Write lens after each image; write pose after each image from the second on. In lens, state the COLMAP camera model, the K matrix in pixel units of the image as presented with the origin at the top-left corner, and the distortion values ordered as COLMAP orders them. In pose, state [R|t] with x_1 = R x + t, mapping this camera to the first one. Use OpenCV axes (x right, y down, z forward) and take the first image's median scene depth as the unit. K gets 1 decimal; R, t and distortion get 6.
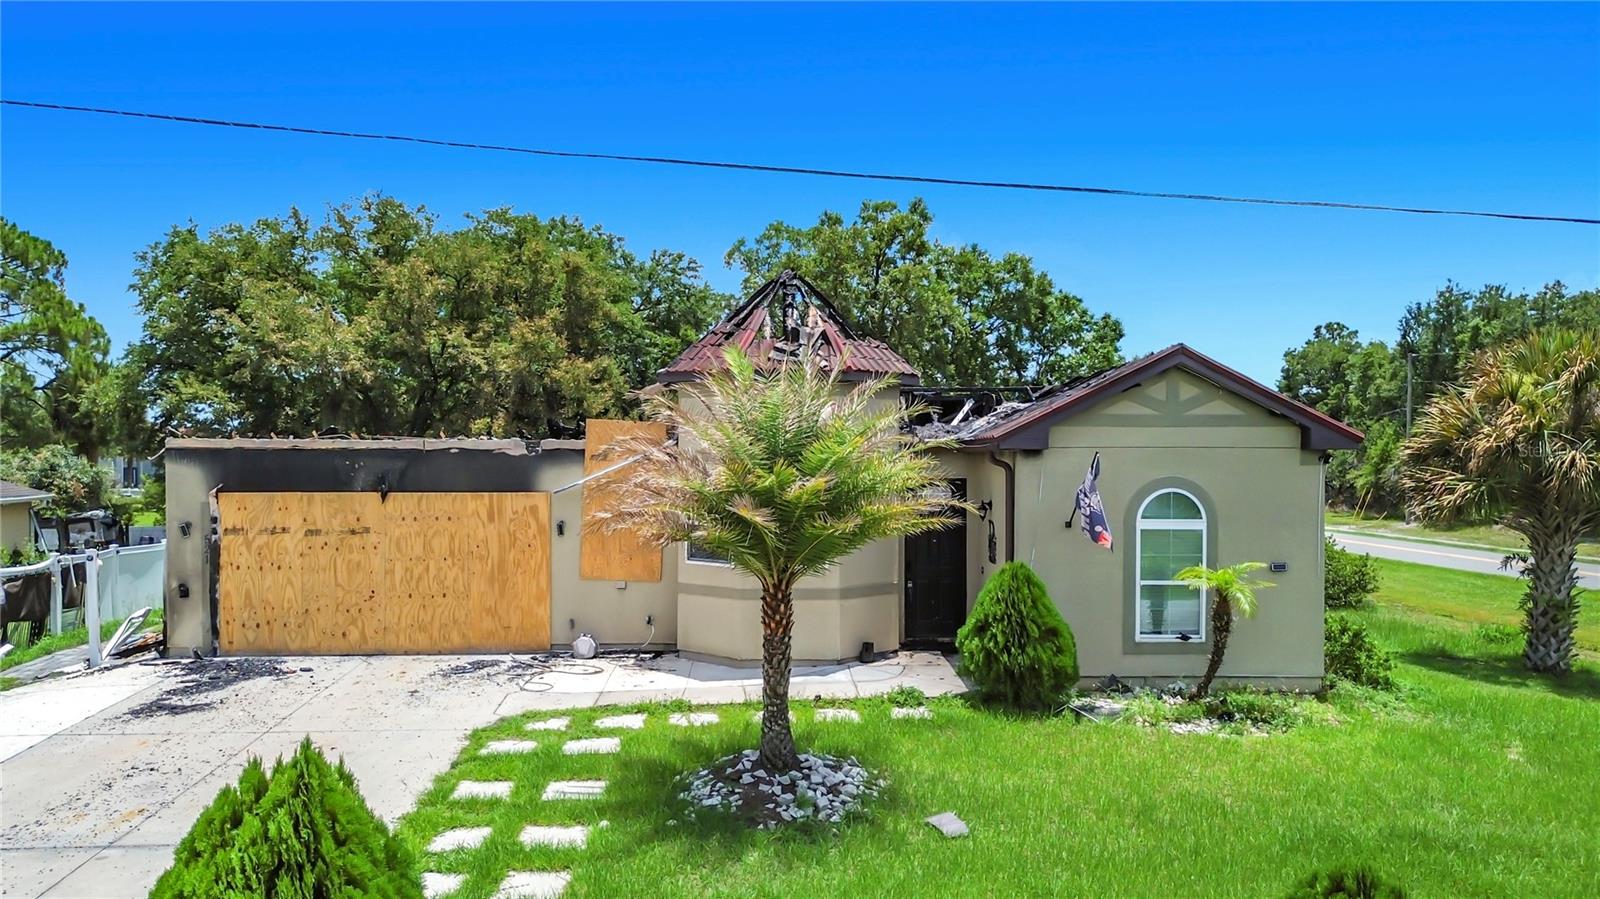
lens RADIAL K [[1171.6, 0, 801.0], [0, 1171.6, 496.2], [0, 0, 1]] dist [0.031714, -0.003132]
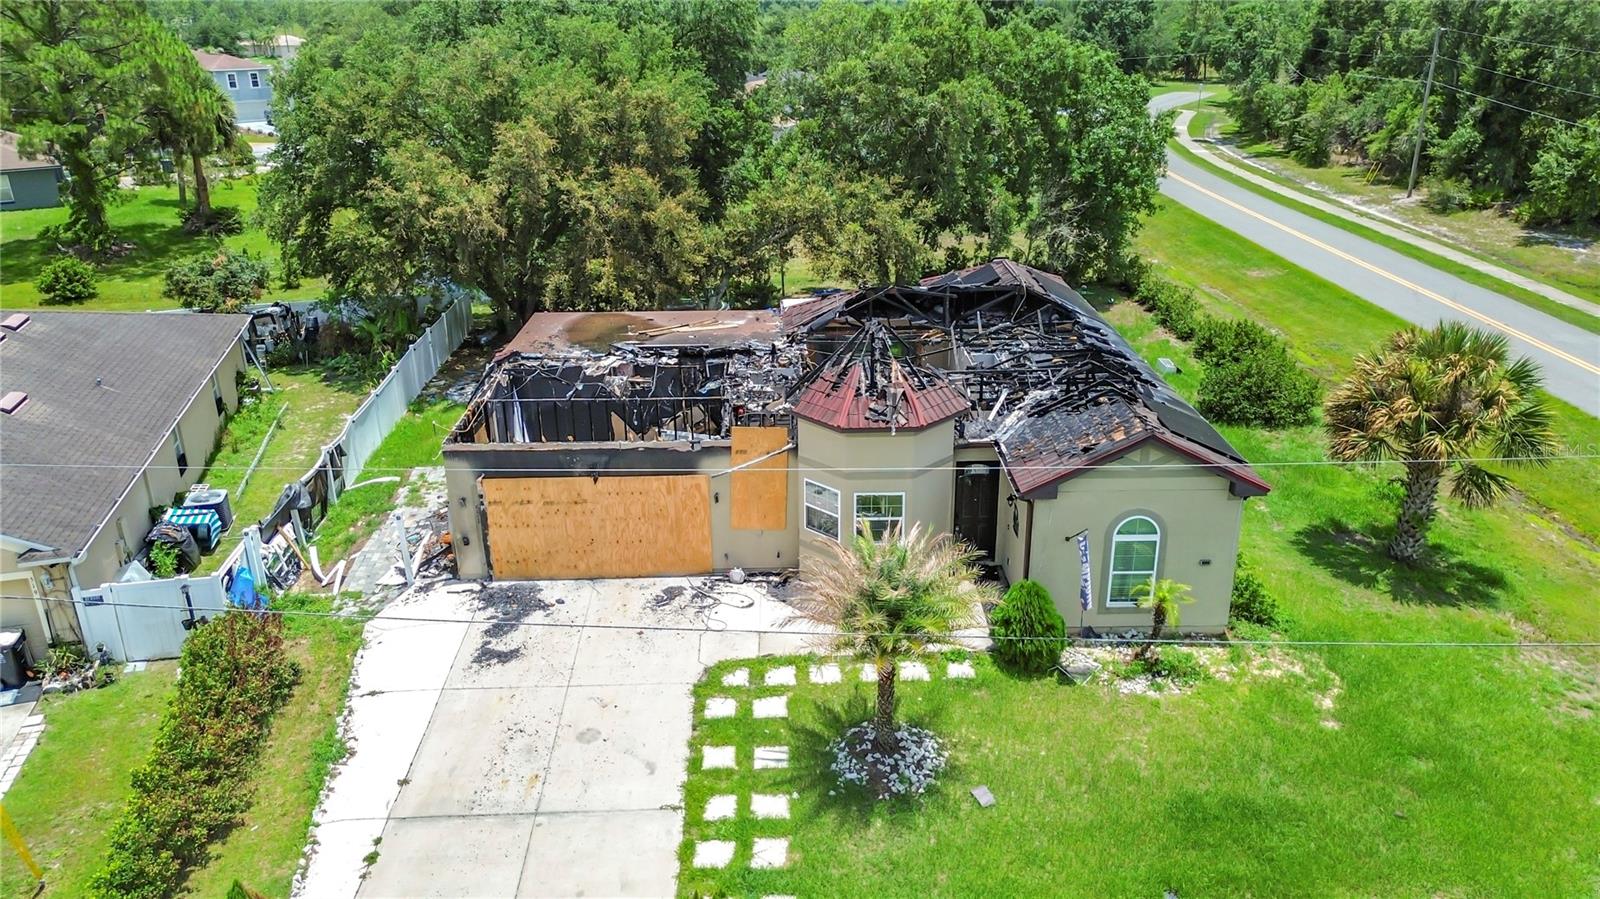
lens RADIAL K [[1138.5, 0, 800.0], [0, 1138.5, 449.5], [0, 0, 1]] dist [0.080175, -0.089828]
pose [[0.999763, -0.005731, -0.021007, -0.083524], [0.012554, 0.939968, 0.341030, -0.585881], [0.017792, -0.341213, 0.939818, -0.347249]]
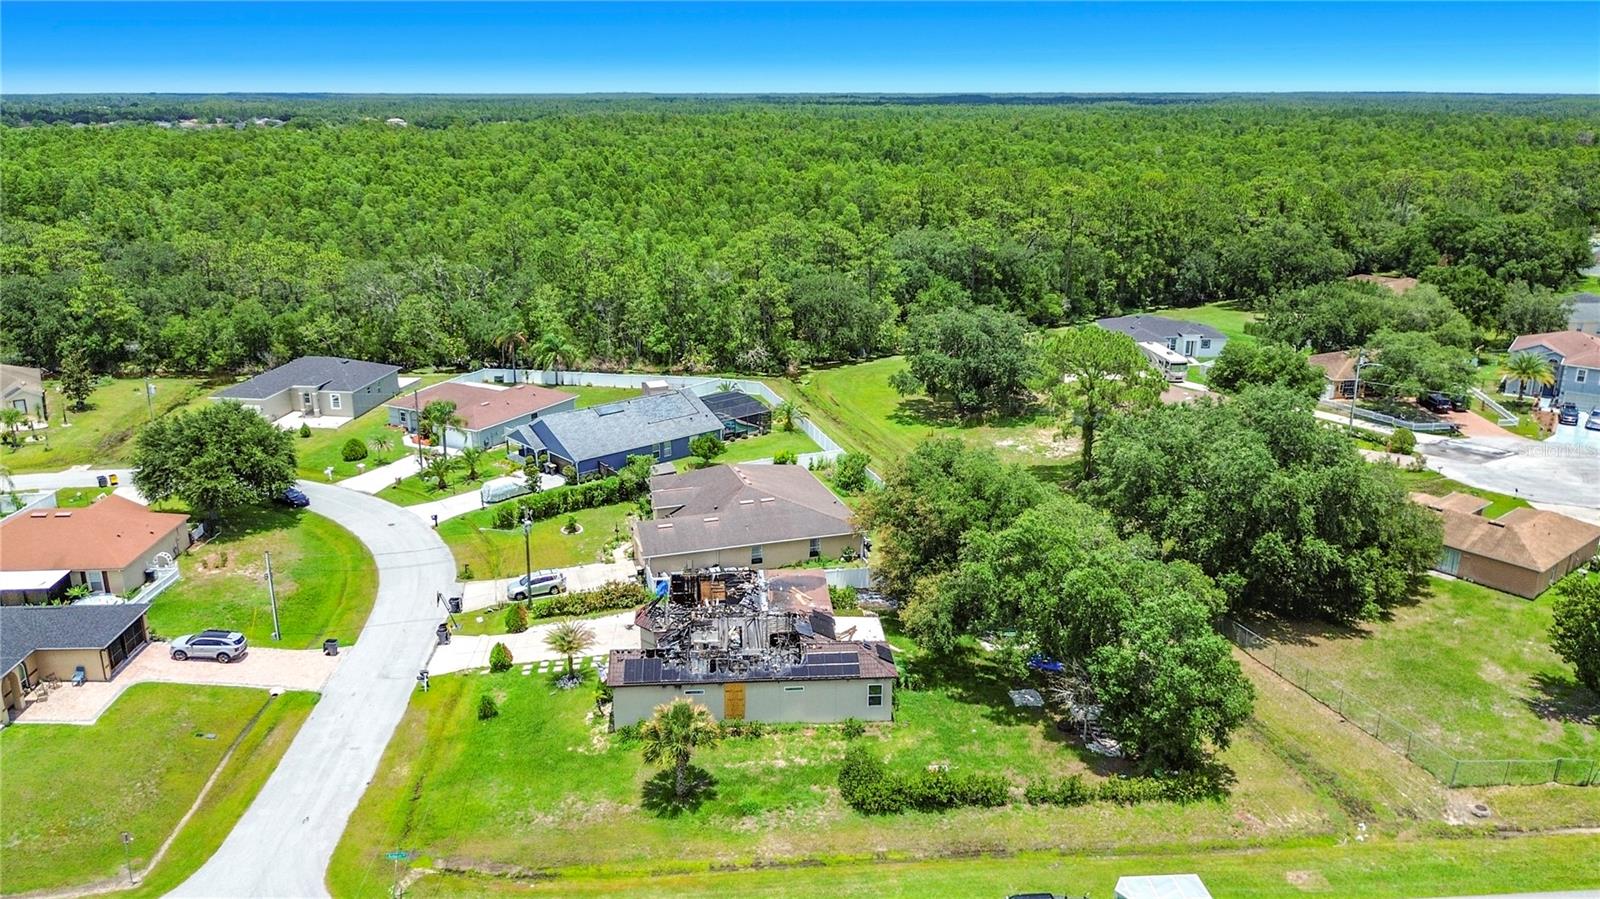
lens RADIAL K [[1157.3, 0, 800.0], [0, 1157.3, 449.5], [0, 0, 1]] dist [0.079473, -0.181544]
pose [[0.037877, 0.295544, -0.954578, 4.546269], [-0.025761, 0.955235, 0.294725, -2.284525], [0.998950, 0.013428, 0.043795, 1.519126]]
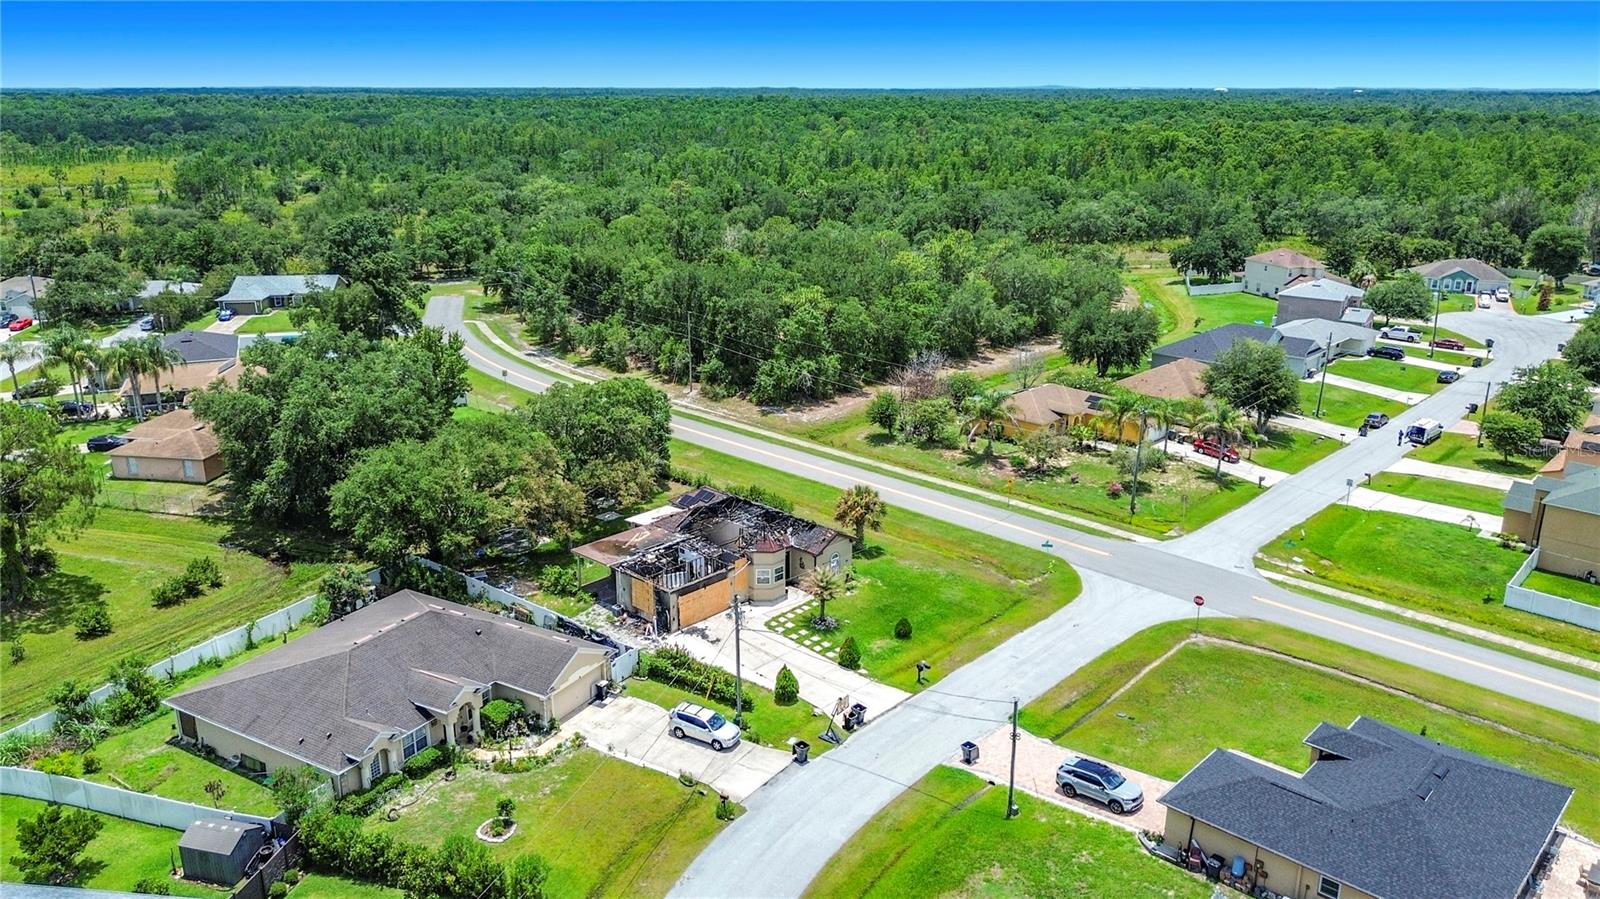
lens RADIAL K [[1167.1, 0, 800.0], [0, 1167.1, 449.5], [0, 0, 1]] dist [0.070545, -0.110311]
pose [[0.711165, -0.209785, 0.670996, -3.643726], [0.016297, 0.959103, 0.282587, -2.173396], [-0.702837, -0.190031, 0.685499, -2.810677]]
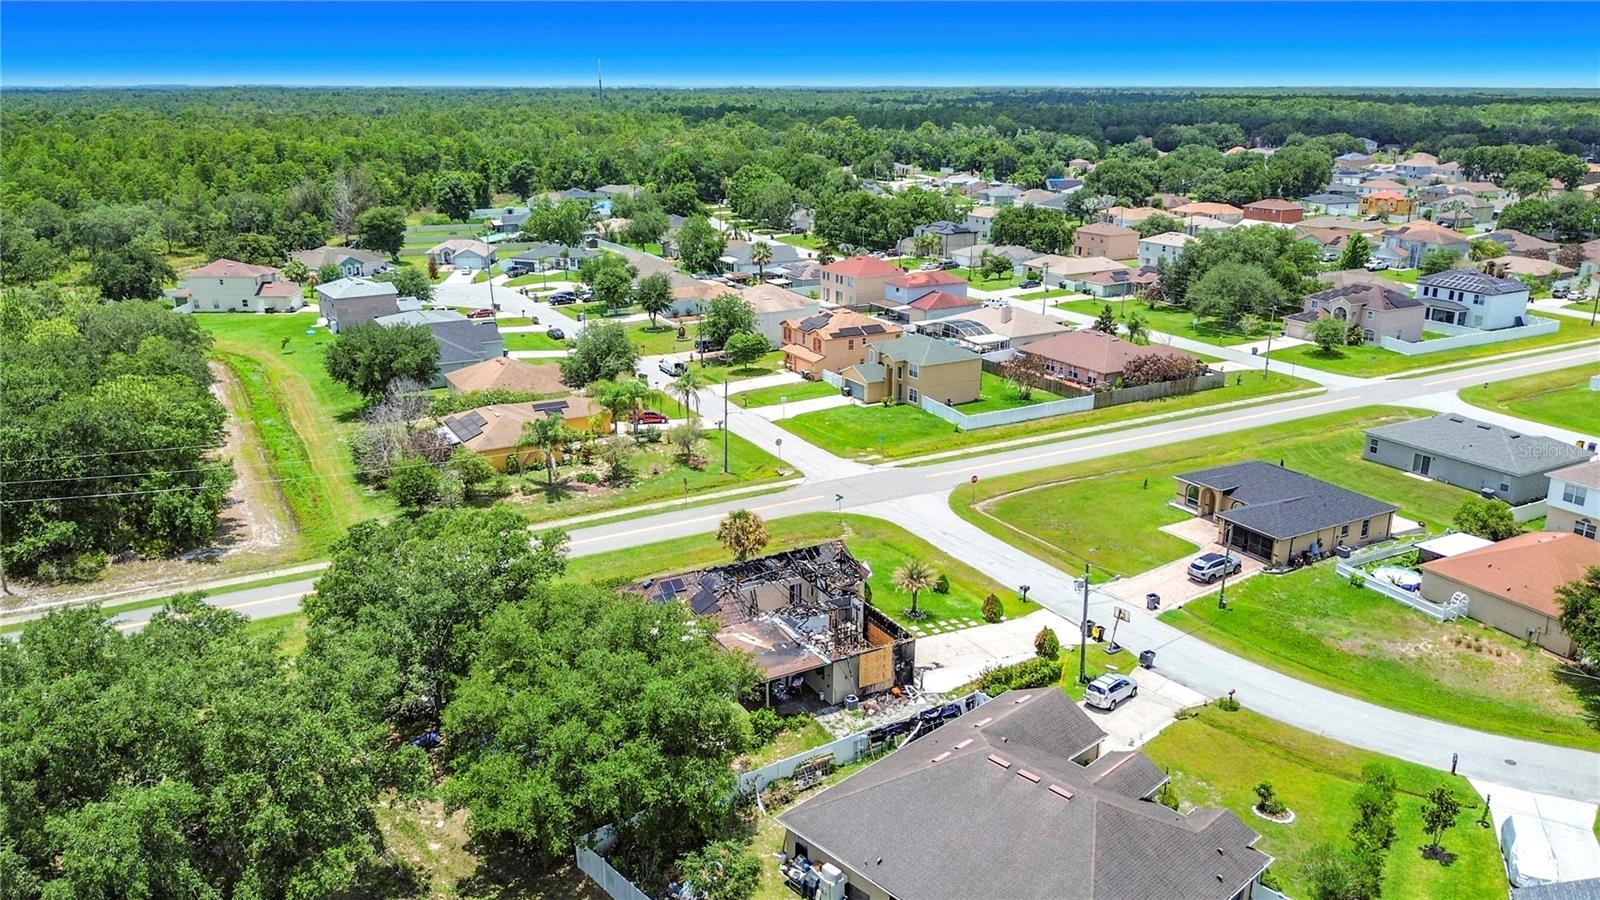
lens RADIAL K [[1176.1, 0, 800.0], [0, 1176.1, 450.0], [0, 0, 1]] dist [0.065792, -0.112552]
pose [[-0.466003, -0.264558, 0.844305, -4.383136], [0.018001, 0.951218, 0.307994, -2.350416], [-0.884600, 0.158724, -0.438508, 3.640098]]
